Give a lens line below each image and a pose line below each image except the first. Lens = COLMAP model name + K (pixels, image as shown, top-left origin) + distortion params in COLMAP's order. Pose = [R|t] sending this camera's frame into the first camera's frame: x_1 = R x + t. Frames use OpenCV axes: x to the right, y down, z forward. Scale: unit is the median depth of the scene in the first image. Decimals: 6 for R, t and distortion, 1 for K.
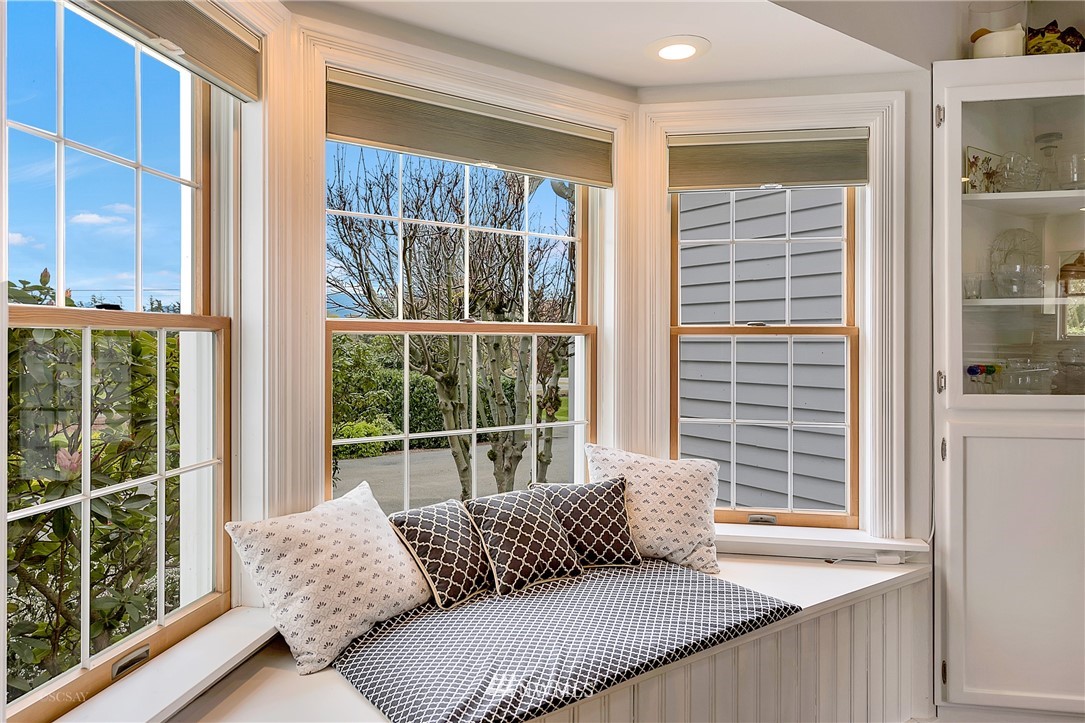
lens RADIAL K [[722.1, 0, 542.5], [0, 722.1, 355.3], [0, 0, 1]] dist [0.026088, 0.002297]
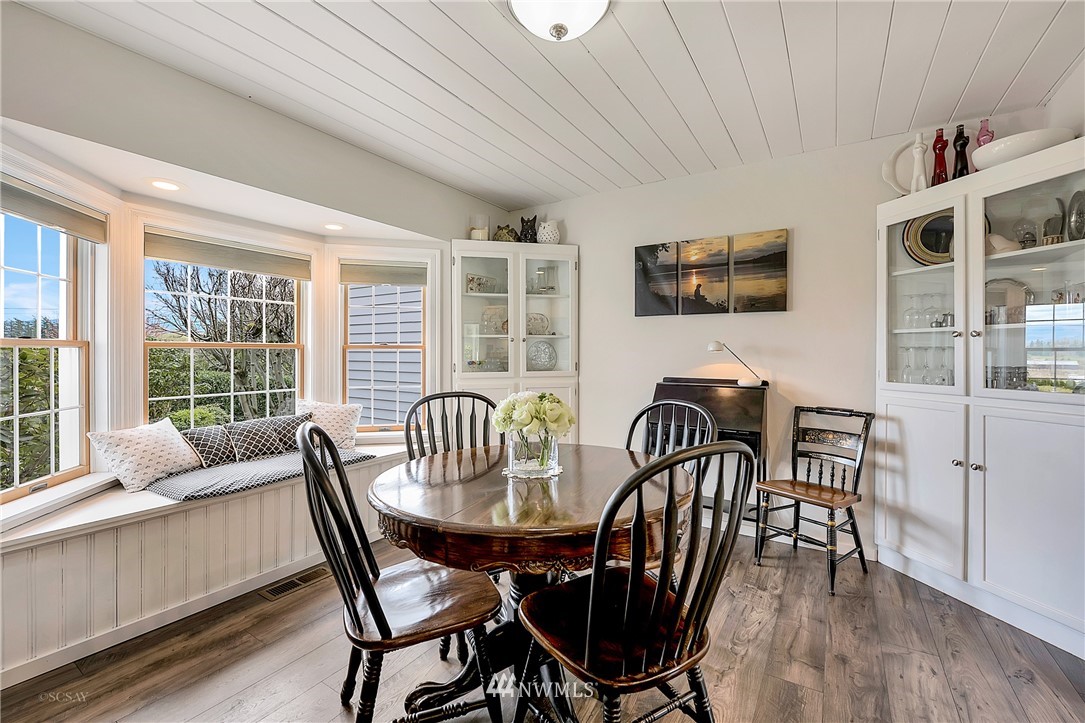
lens RADIAL K [[466.4, 0, 542.5], [0, 466.4, 357.9], [0, 0, 1]] dist [-0.003017, -0.001046]
pose [[0.928034, -0.006178, 0.372444, 0.281648], [0.008513, 0.999953, -0.004625, 0.014635], [-0.372398, 0.007463, 0.928043, -0.715552]]
